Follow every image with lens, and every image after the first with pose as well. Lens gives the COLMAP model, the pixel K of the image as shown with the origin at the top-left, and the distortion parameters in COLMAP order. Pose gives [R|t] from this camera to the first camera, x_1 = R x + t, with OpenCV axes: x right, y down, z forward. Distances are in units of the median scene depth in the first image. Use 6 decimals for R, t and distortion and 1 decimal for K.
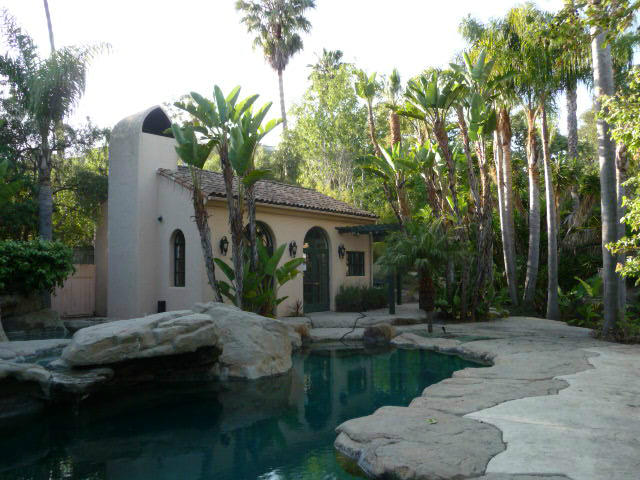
lens RADIAL K [[519.5, 0, 322.9], [0, 519.5, 251.2], [0, 0, 1]] dist [-0.046350, 0.049315]
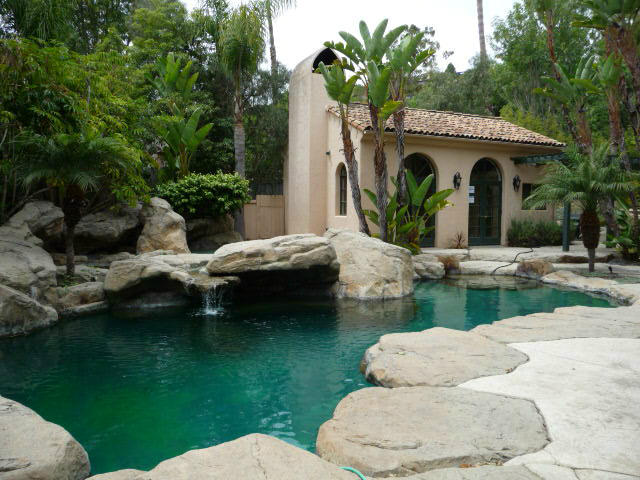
lens RADIAL K [[519.5, 0, 322.9], [0, 519.5, 251.2], [0, 0, 1]] dist [-0.046350, 0.049315]
pose [[0.905517, 0.050594, -0.421282, 0.195332], [0.002437, 0.992229, 0.124401, 0.008213], [0.424302, -0.113673, 0.898357, -0.015702]]
